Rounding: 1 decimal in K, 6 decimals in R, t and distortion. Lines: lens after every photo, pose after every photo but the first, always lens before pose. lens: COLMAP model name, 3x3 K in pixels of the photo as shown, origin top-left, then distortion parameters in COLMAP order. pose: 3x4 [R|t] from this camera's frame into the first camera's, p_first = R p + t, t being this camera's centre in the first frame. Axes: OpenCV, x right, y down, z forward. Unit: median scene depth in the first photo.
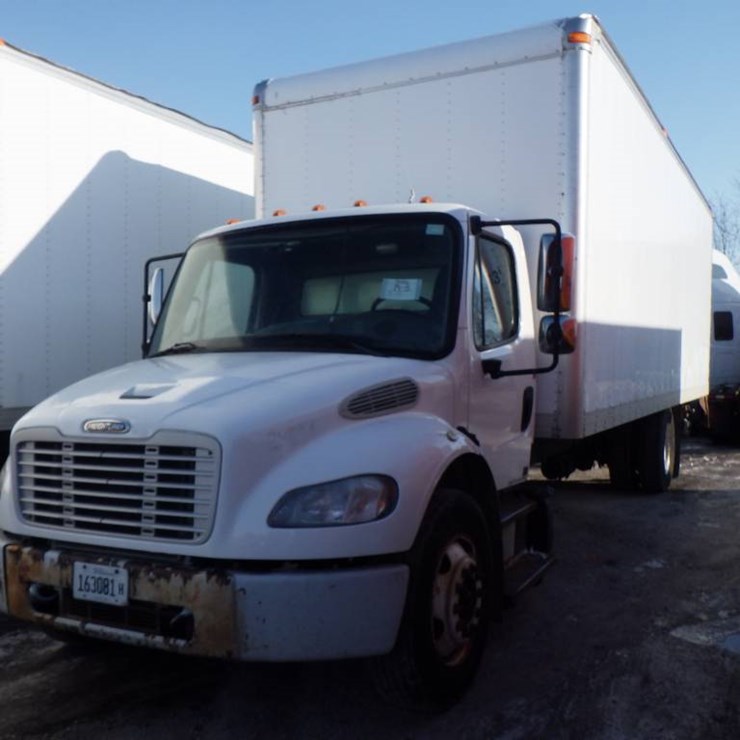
lens RADIAL K [[835.4, 0, 375.2], [0, 835.4, 387.1], [0, 0, 1]] dist [0.048961, 0.000000]
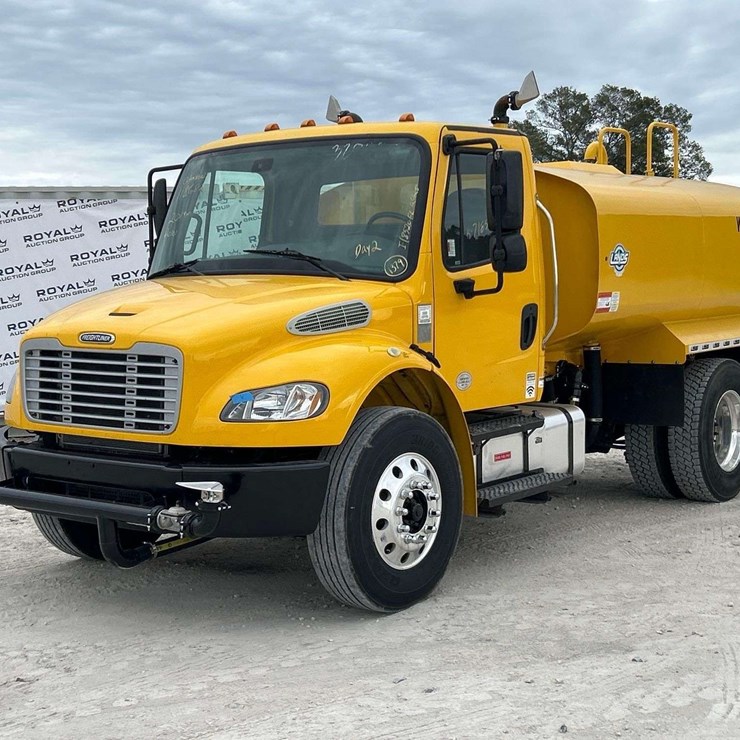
lens RADIAL K [[1501.3, 0, 367.0], [0, 1501.3, 369.8], [0, 0, 1]] dist [0.457192, 0.000000]
pose [[0.983207, 0.016256, -0.181766, 0.446184], [-0.005875, 0.998328, 0.057507, -0.034567], [0.182397, -0.055474, 0.981659, -1.045532]]
